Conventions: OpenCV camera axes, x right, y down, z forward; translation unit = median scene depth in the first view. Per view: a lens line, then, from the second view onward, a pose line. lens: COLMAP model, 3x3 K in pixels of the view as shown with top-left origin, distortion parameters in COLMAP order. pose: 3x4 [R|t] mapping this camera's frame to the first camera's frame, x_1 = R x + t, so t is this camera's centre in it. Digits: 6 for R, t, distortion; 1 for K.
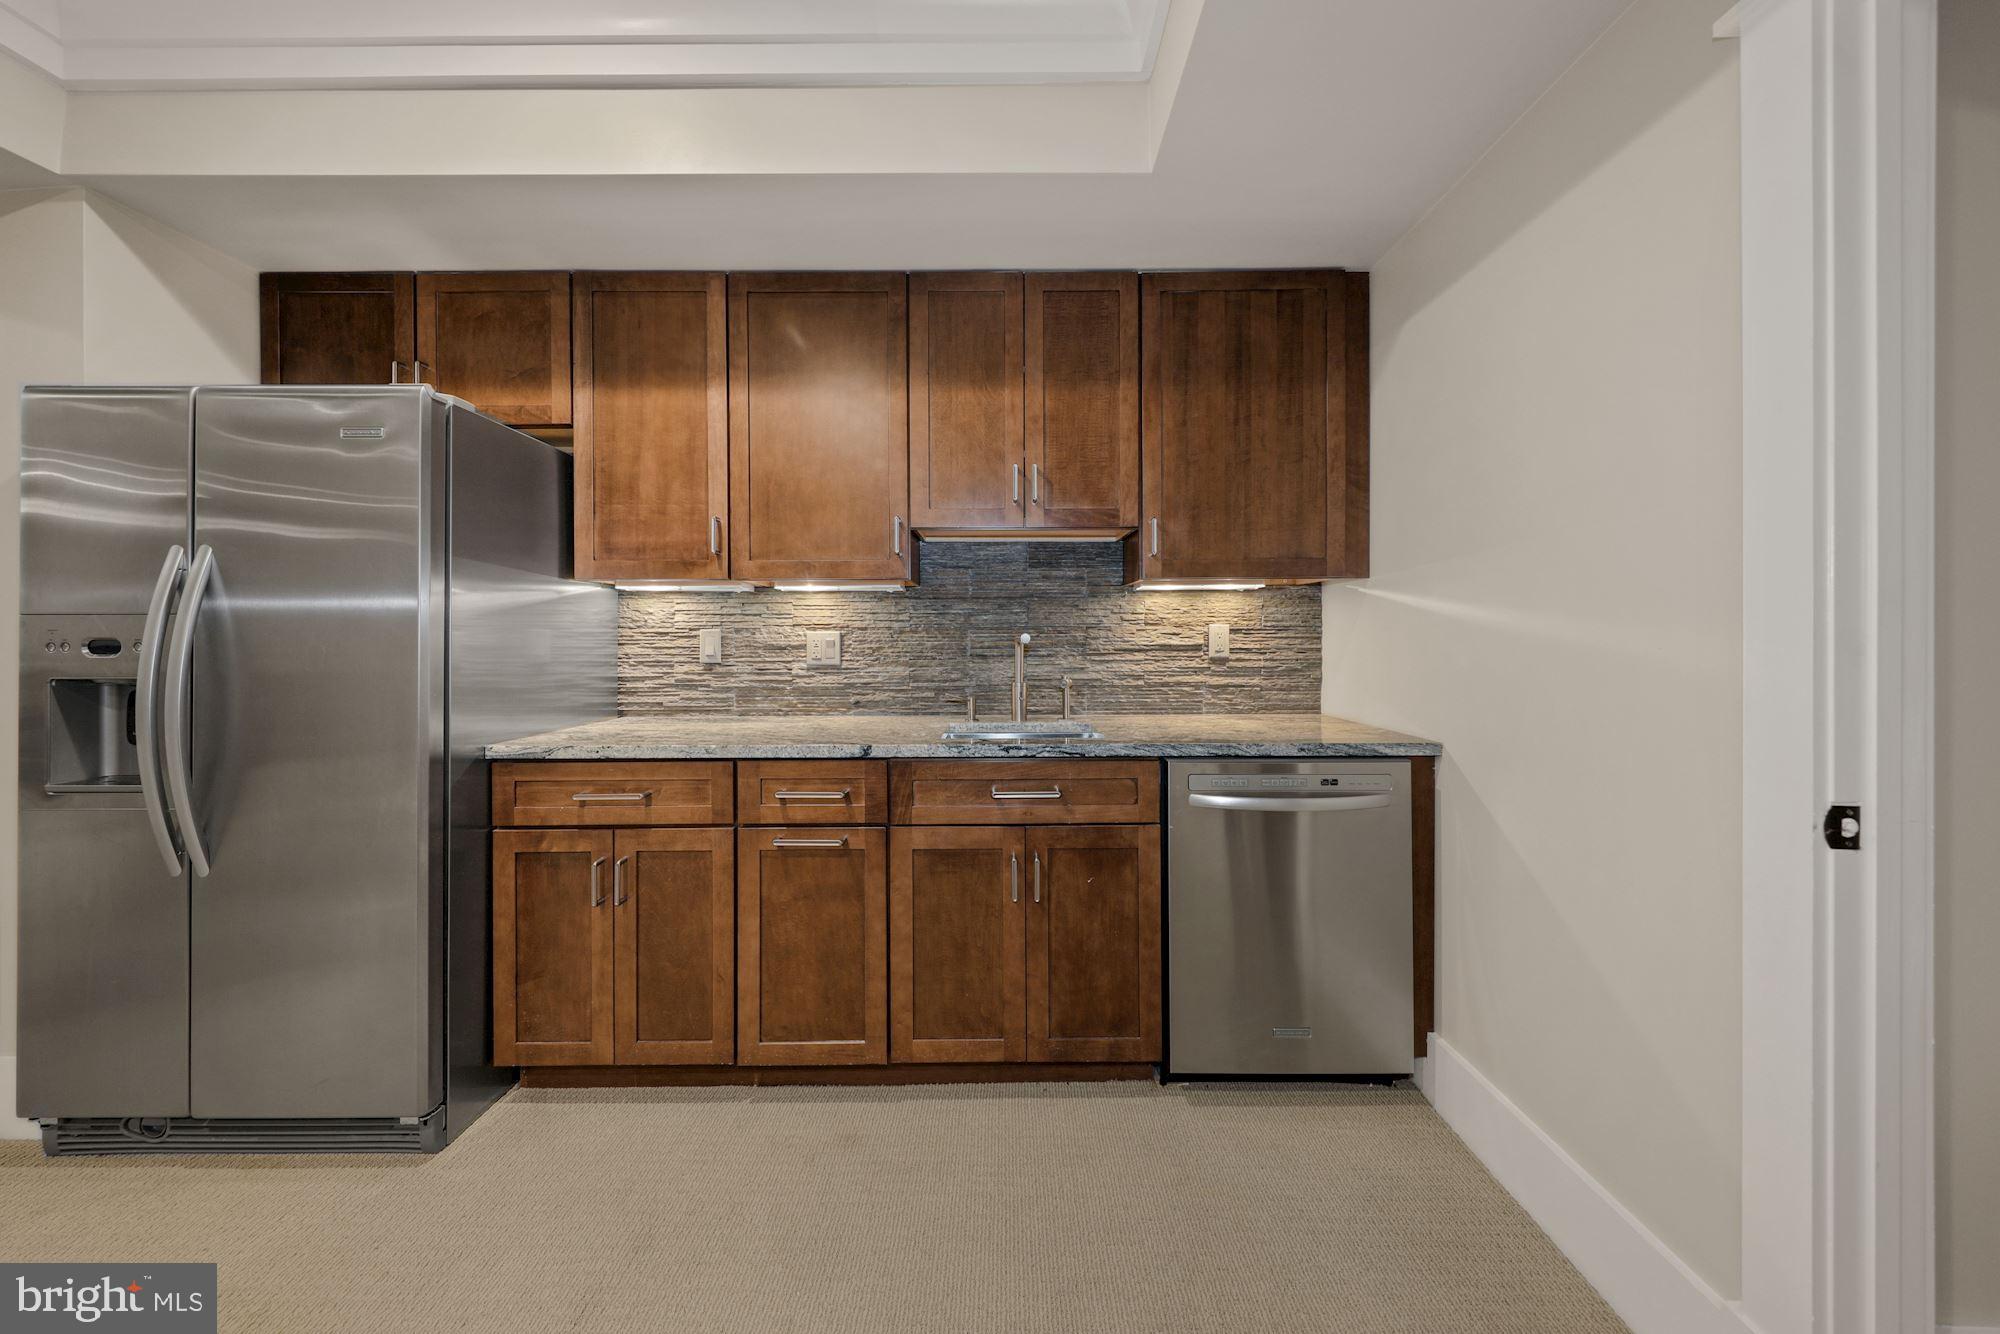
lens RADIAL K [[684.7, 0, 1016.1], [0, 684.7, 632.5], [0, 0, 1]] dist [-0.006759, 0.000153]
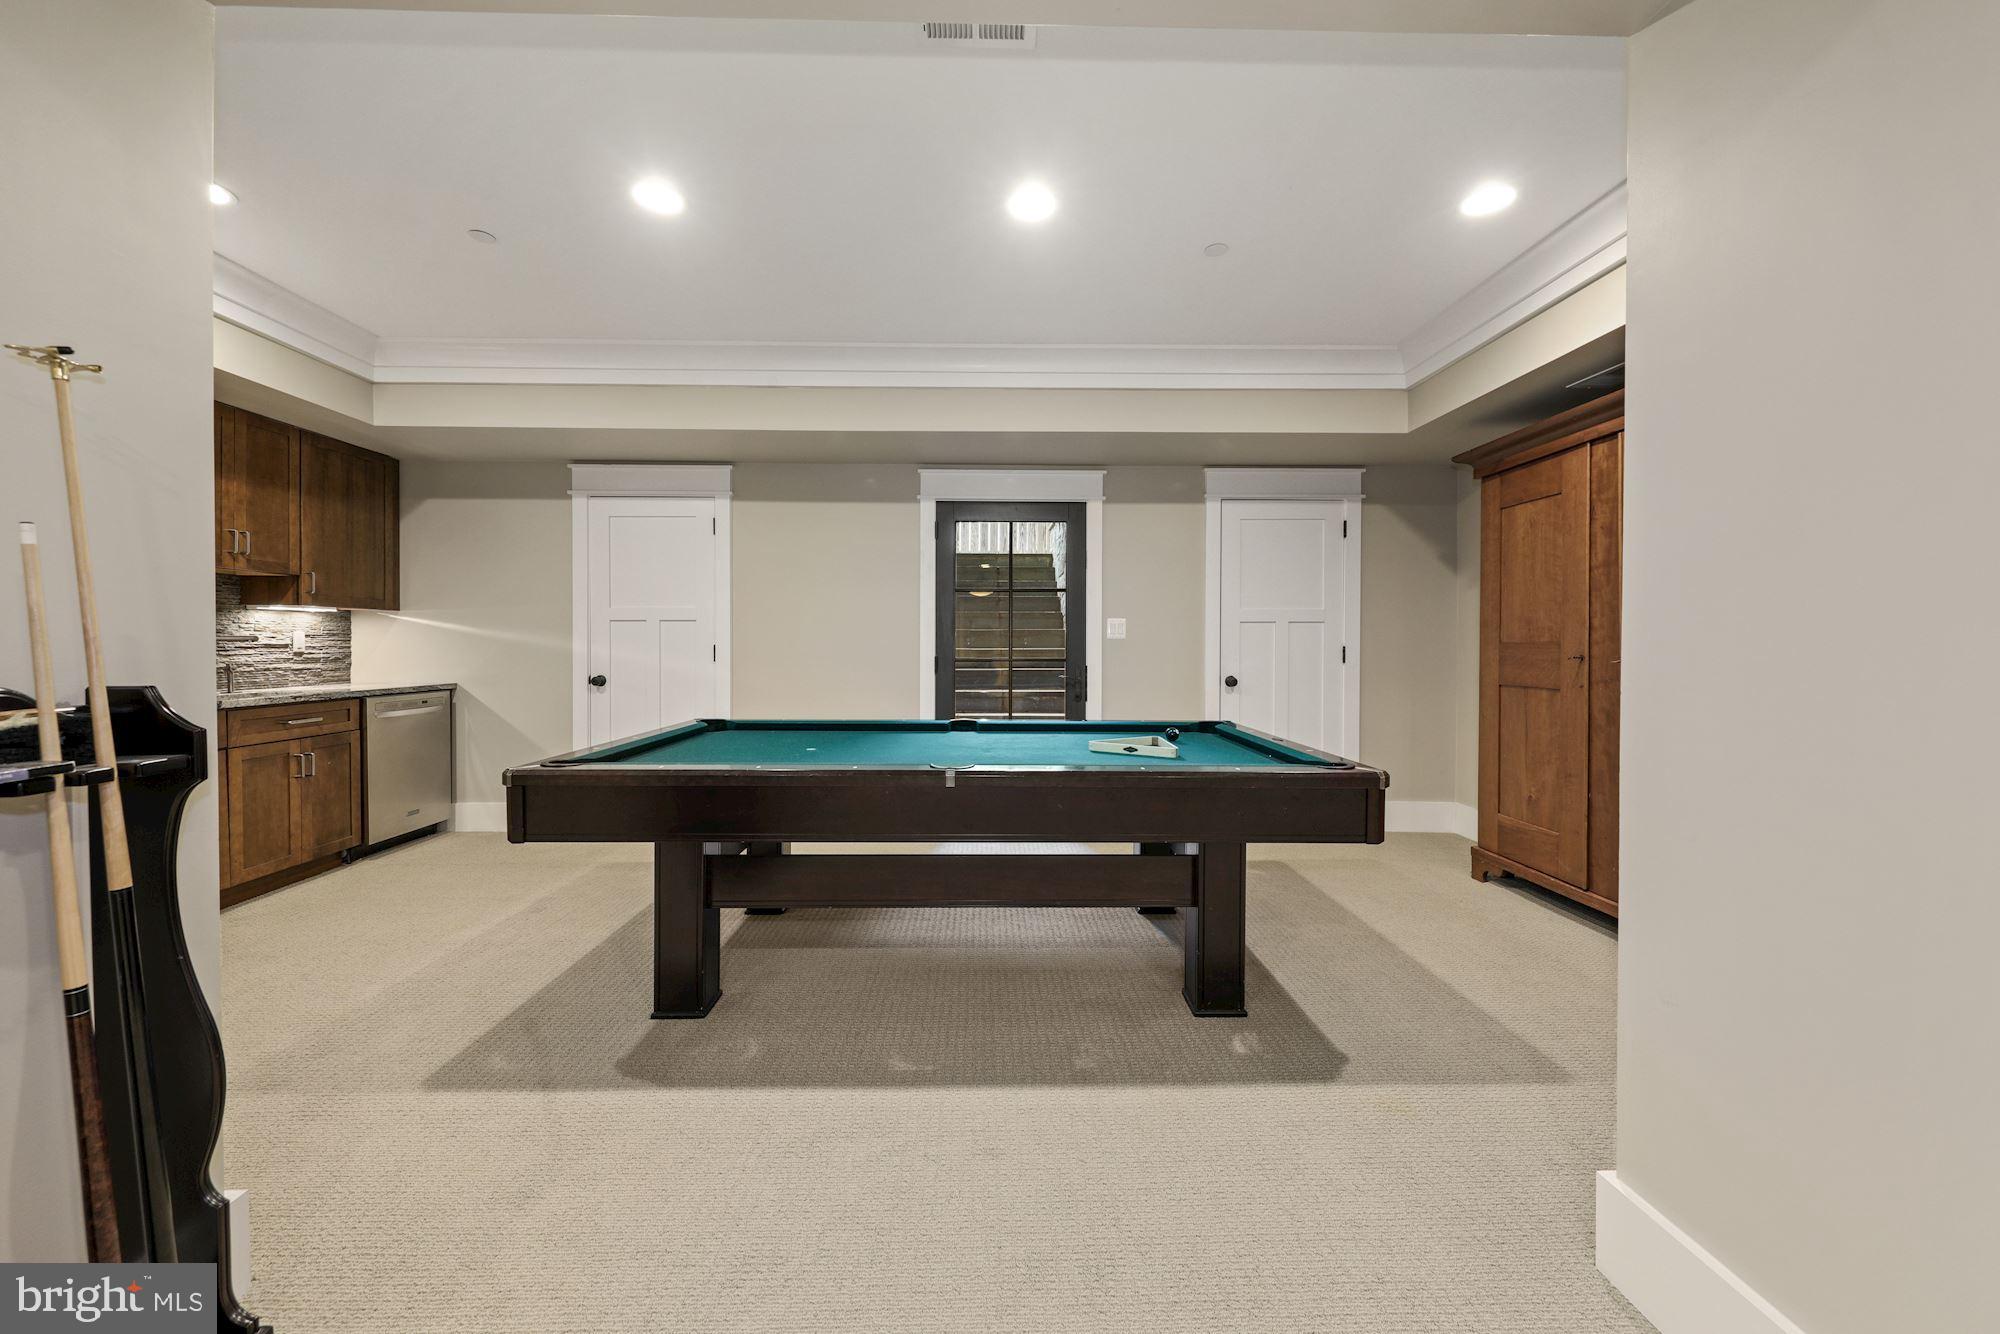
lens RADIAL K [[749.0, 0, 998.6], [0, 749.0, 662.3], [0, 0, 1]] dist [0.000234, 0.000005]
pose [[-0.020121, -0.018618, 0.999624, -1.537240], [-0.002551, 0.999824, 0.018570, 0.023577], [-0.999794, -0.002177, -0.020165, -0.644110]]
